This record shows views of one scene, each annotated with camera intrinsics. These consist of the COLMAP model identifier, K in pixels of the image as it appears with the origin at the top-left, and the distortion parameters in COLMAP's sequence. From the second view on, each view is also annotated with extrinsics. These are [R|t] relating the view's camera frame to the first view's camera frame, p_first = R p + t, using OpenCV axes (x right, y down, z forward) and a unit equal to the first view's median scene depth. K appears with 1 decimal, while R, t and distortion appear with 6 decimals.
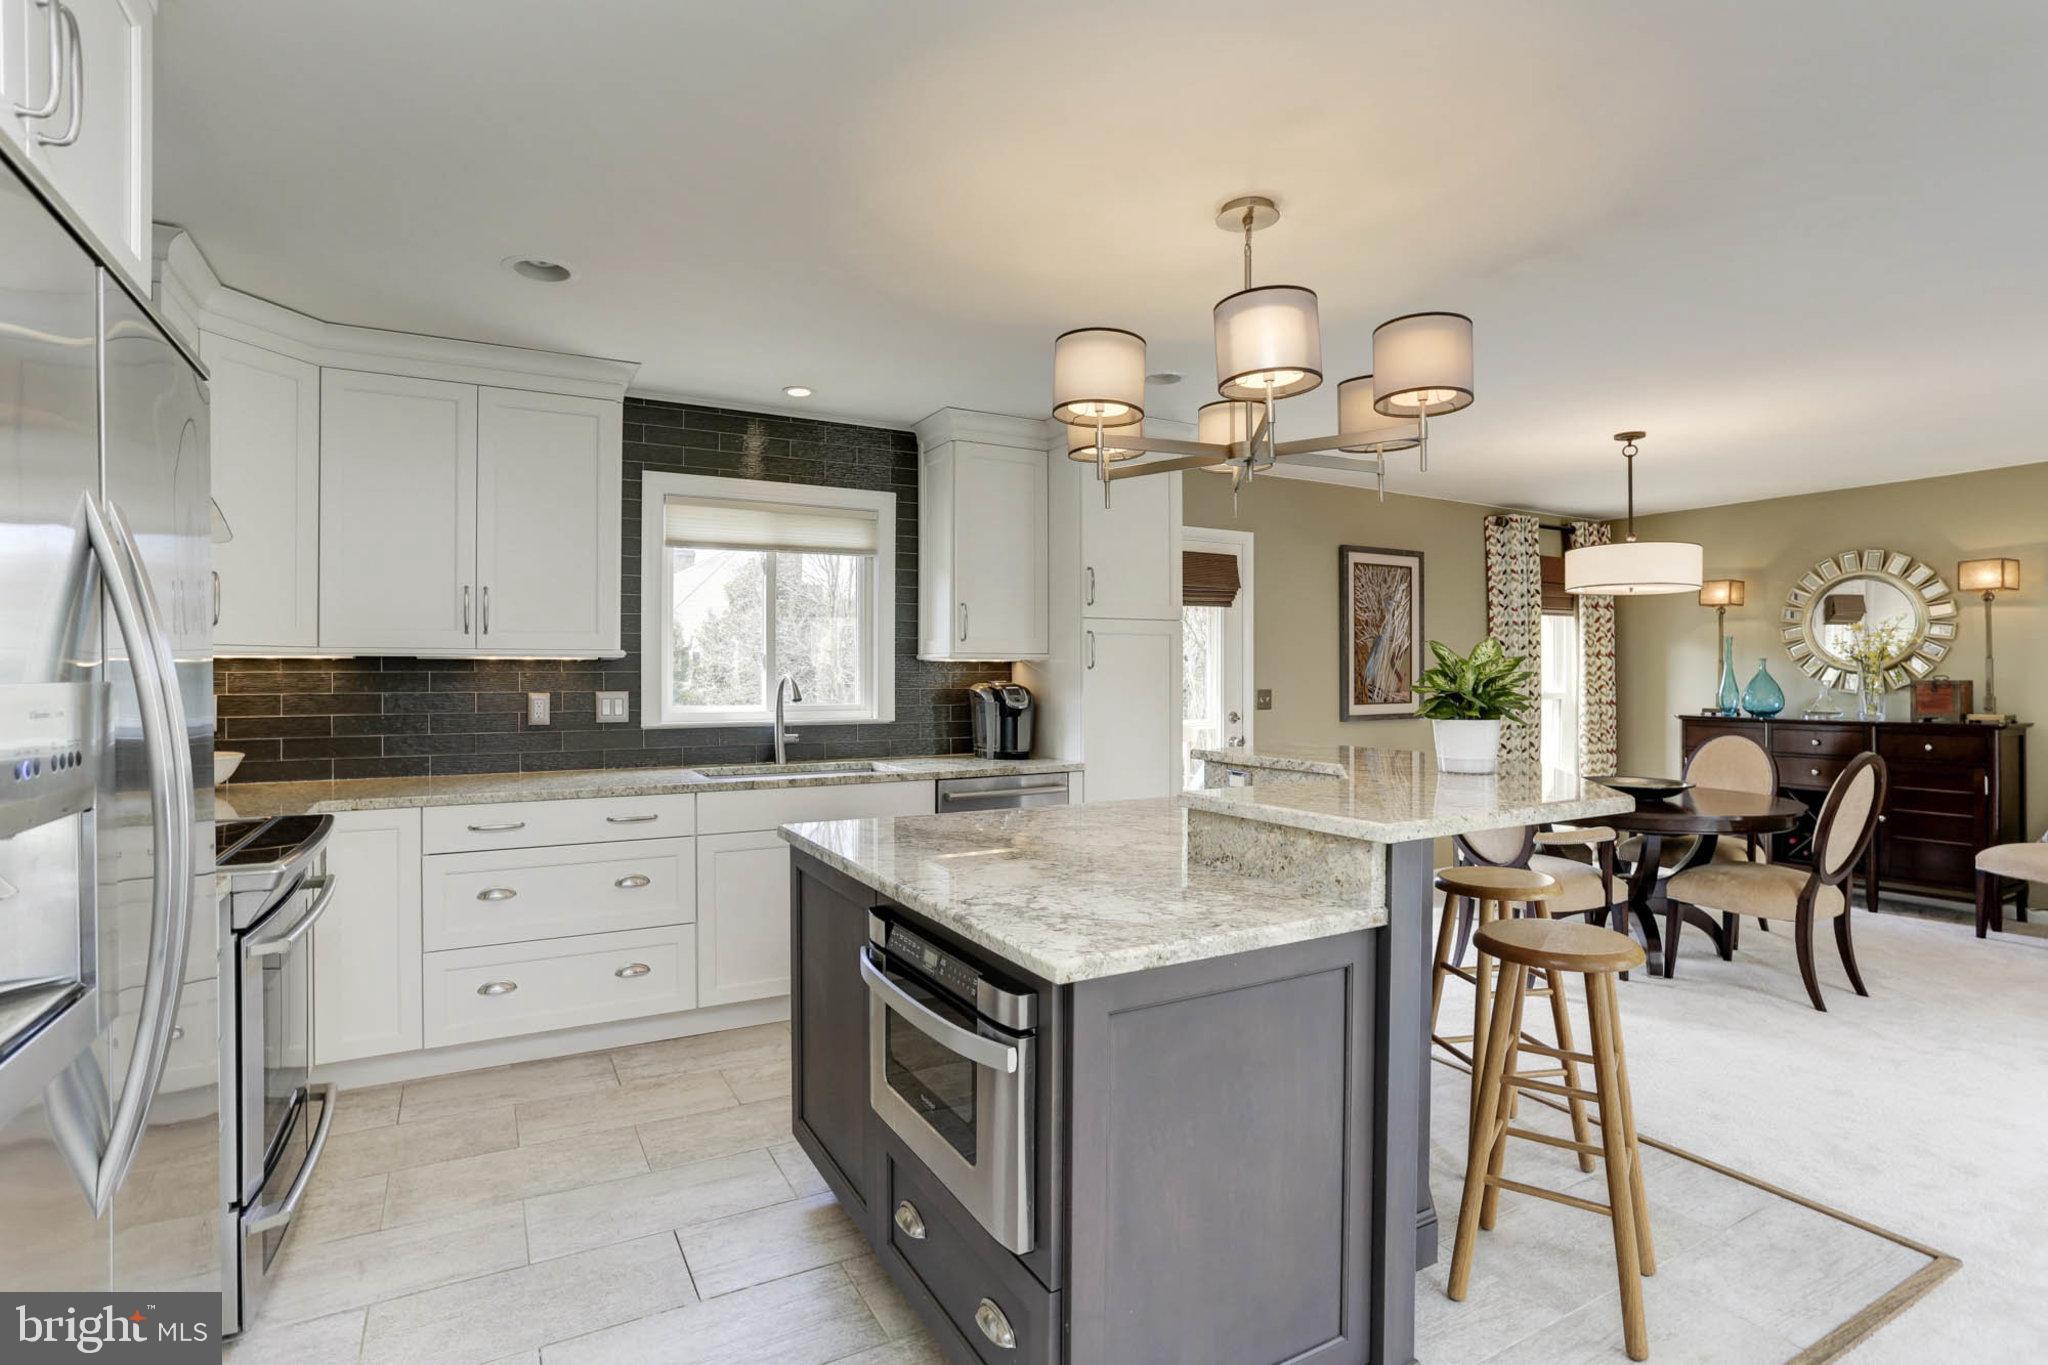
lens RADIAL K [[999.5, 0, 1032.6], [0, 999.5, 667.9], [0, 0, 1]] dist [-0.053162, 0.036086]
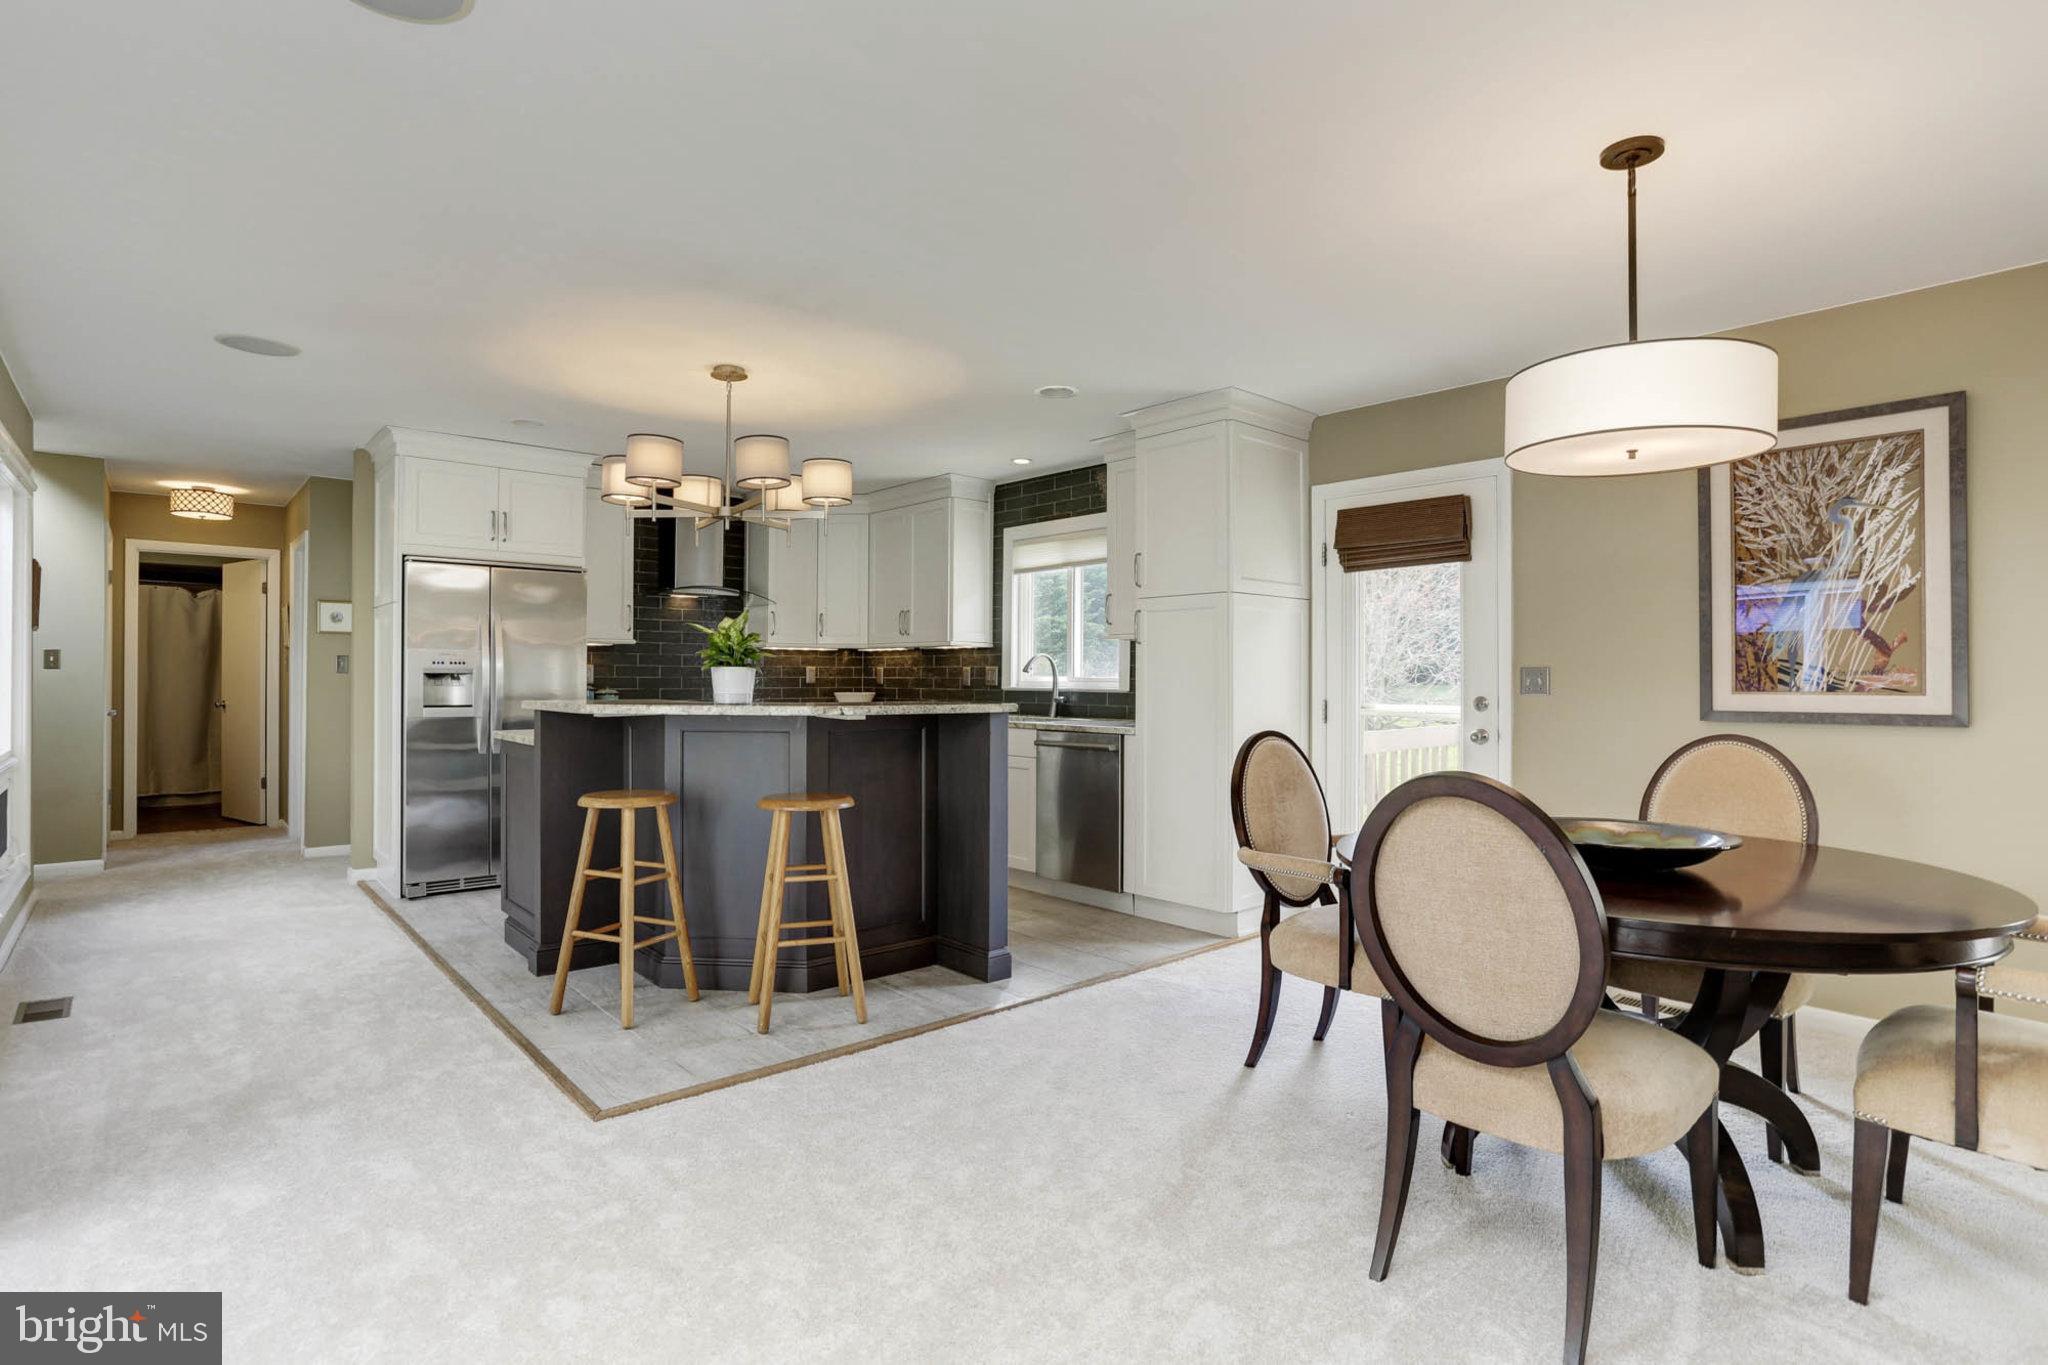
lens RADIAL K [[1015.2, 0, 1024.7], [0, 1015.2, 672.5], [0, 0, 1]] dist [-0.001128, 0.000068]
pose [[0.217771, -0.002006, -0.975998, 0.838618], [0.000113, 0.999998, -0.002030, 0.025894], [0.976000, 0.000331, 0.217771, 0.462452]]
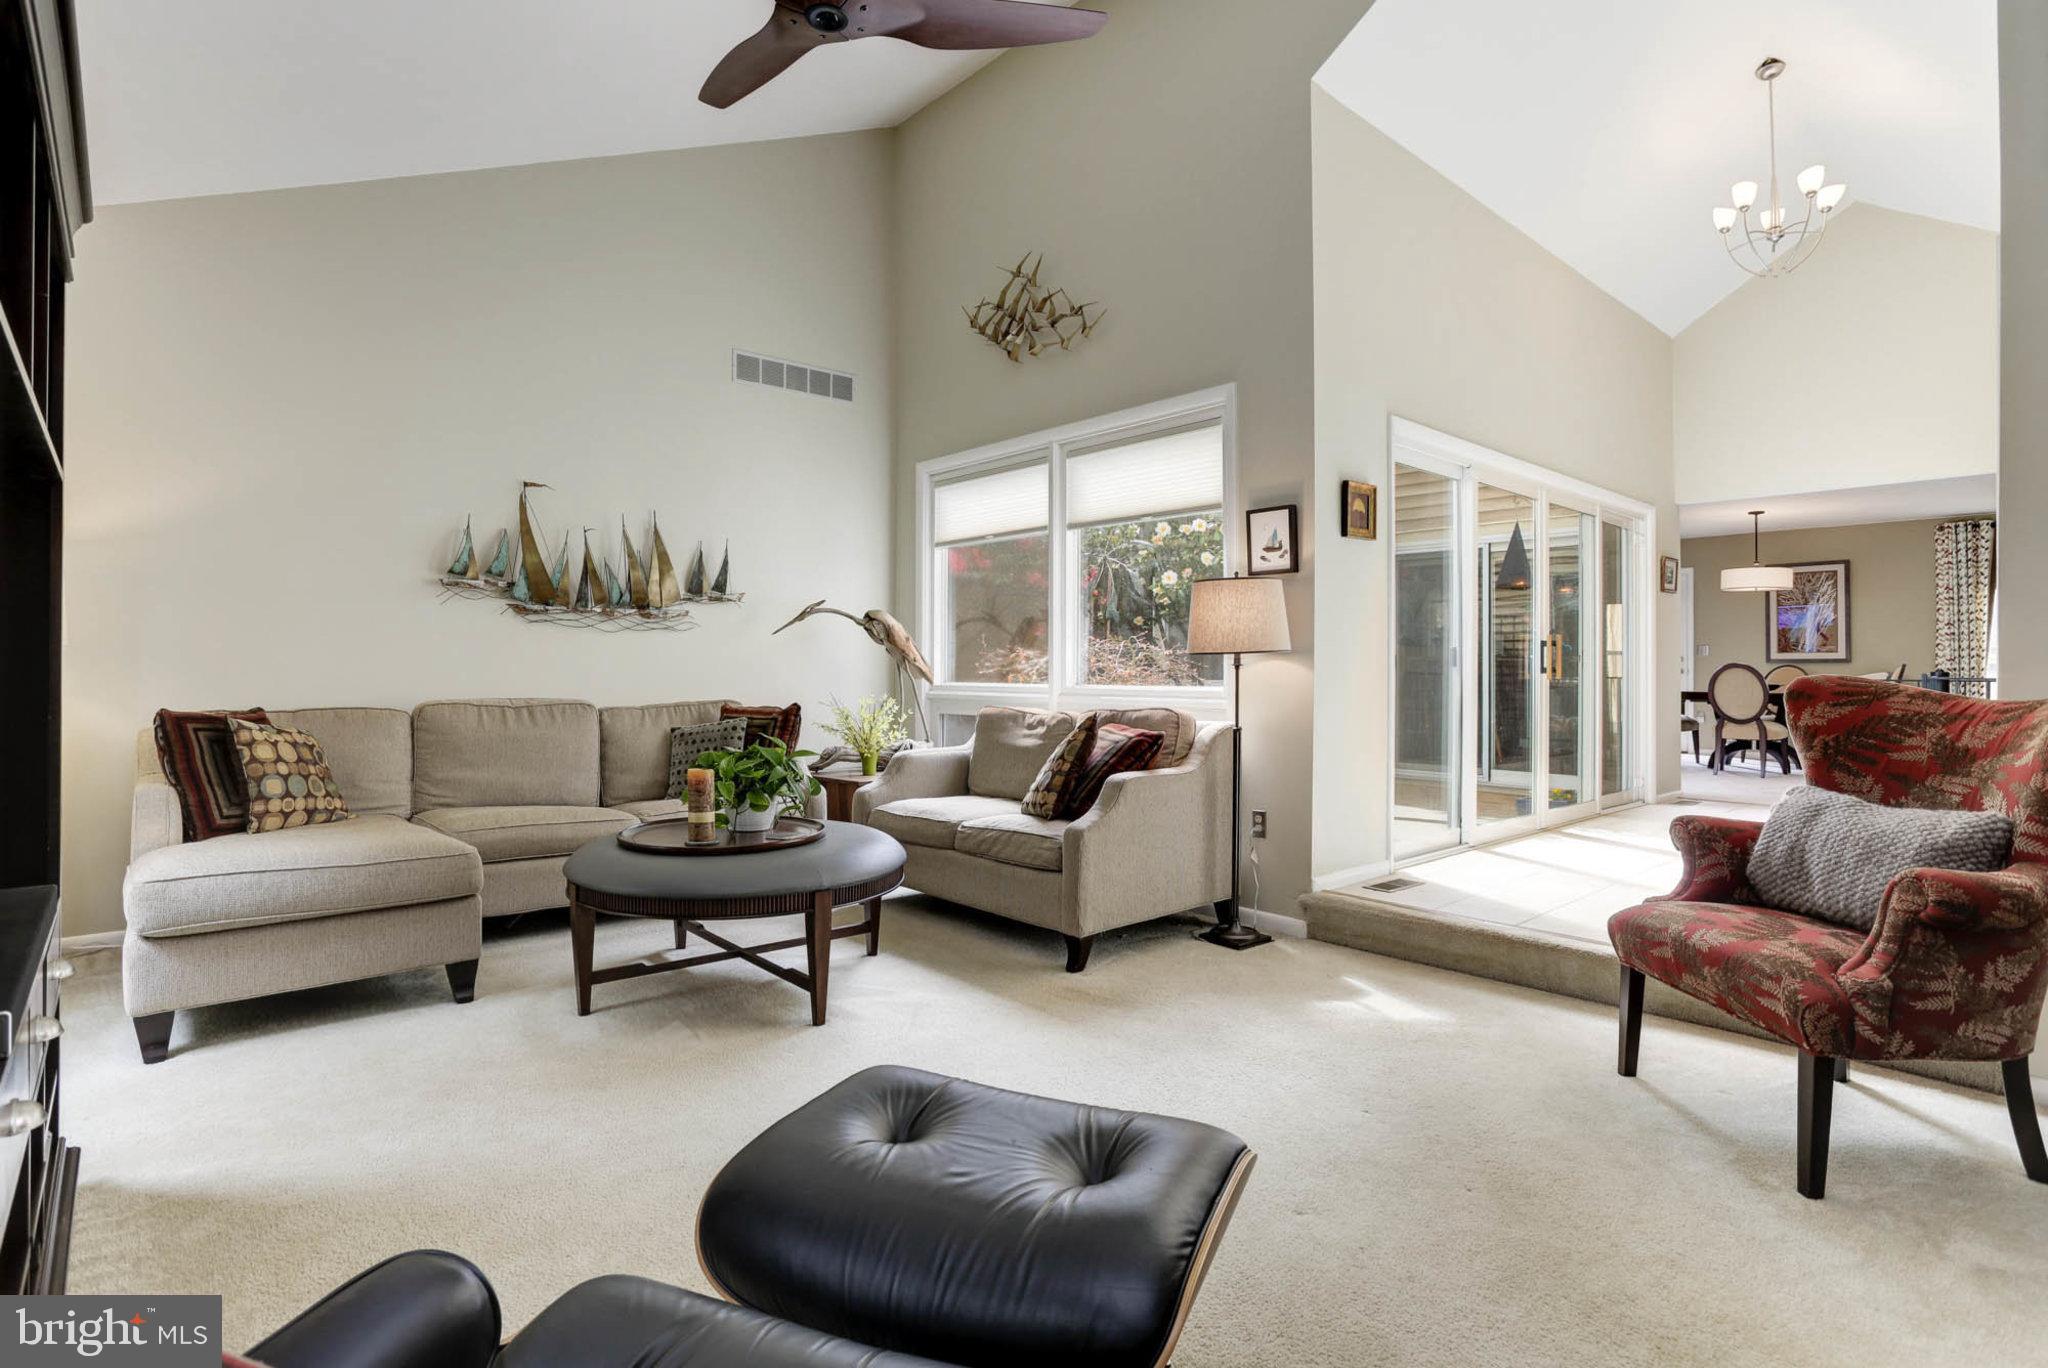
lens RADIAL K [[1001.9, 0, 1063.1], [0, 1001.9, 660.4], [0, 0, 1]] dist [0.000369, 0.000327]
pose [[0.249682, -0.008102, -0.968294, 1.771977], [0.001615, 0.999967, -0.007951, 0.062630], [0.968327, 0.000421, 0.249687, -0.698166]]
